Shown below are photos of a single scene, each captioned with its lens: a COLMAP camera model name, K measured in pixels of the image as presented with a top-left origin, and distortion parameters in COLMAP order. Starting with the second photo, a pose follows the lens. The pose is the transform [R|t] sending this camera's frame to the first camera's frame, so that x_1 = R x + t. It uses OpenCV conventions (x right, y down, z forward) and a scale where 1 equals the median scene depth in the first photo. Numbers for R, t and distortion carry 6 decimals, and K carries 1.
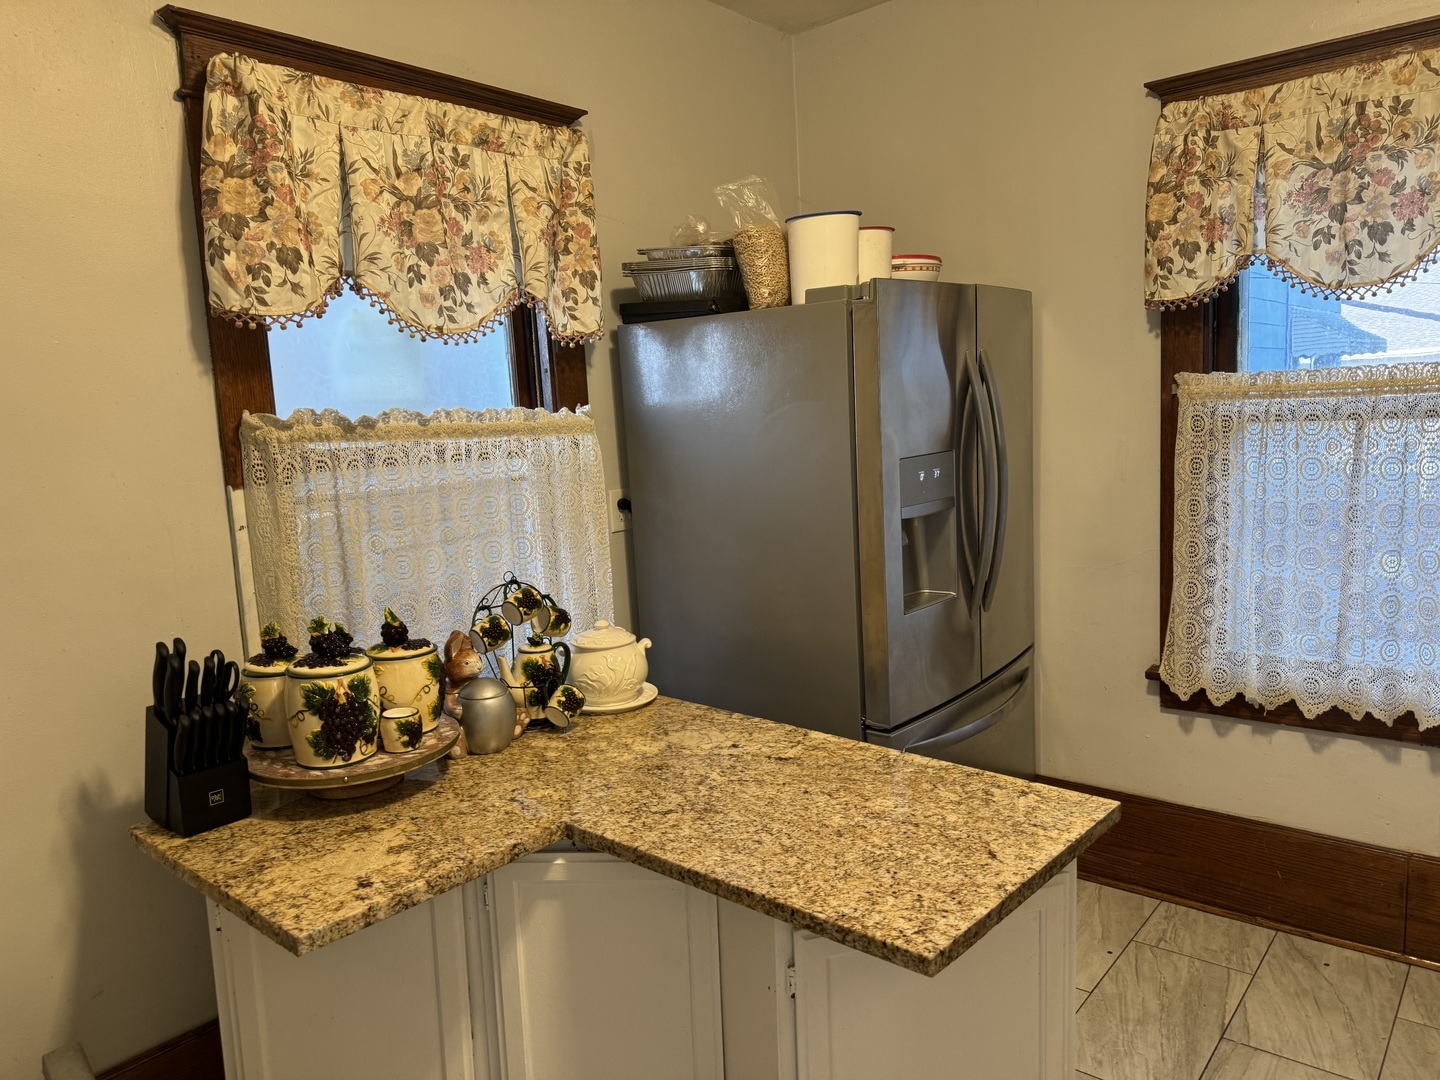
lens RADIAL K [[1017.7, 0, 721.5], [0, 1017.7, 530.4], [0, 0, 1]] dist [0.068295, -0.075897]
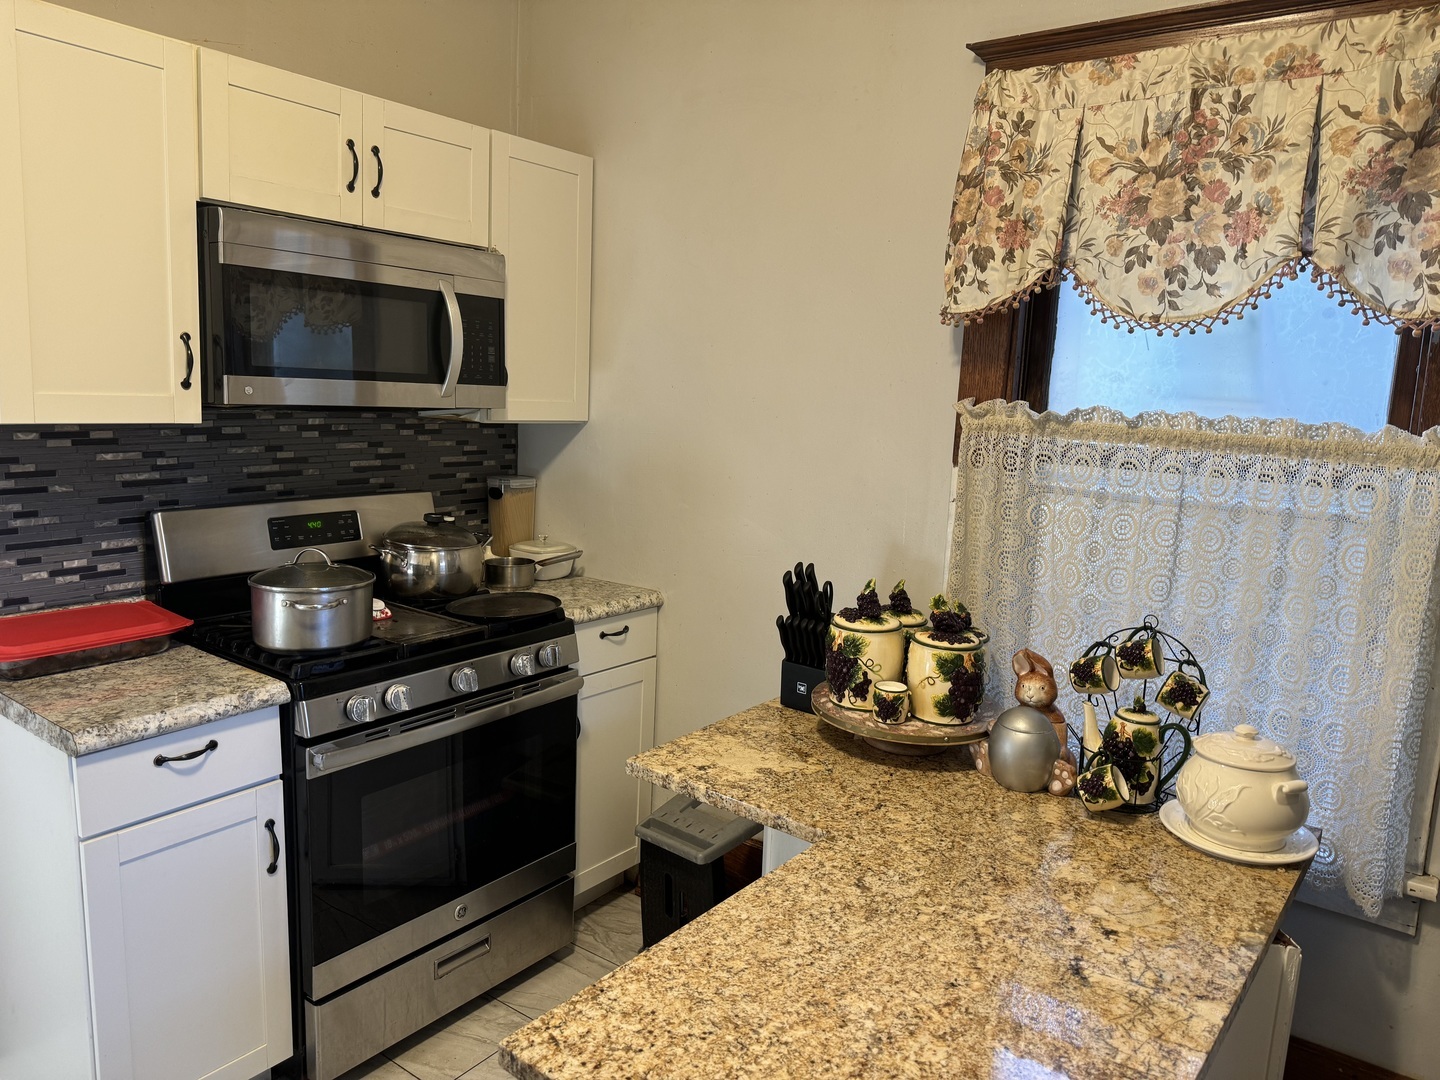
lens RADIAL K [[1017.7, 0, 708.5], [0, 1017.7, 513.8], [0, 0, 1]] dist [0.068295, -0.075897]
pose [[0.055645, 0.186278, -0.980920, 0.601646], [-0.163510, 0.970879, 0.175095, -0.133361], [0.984971, 0.150647, 0.084483, 0.611870]]
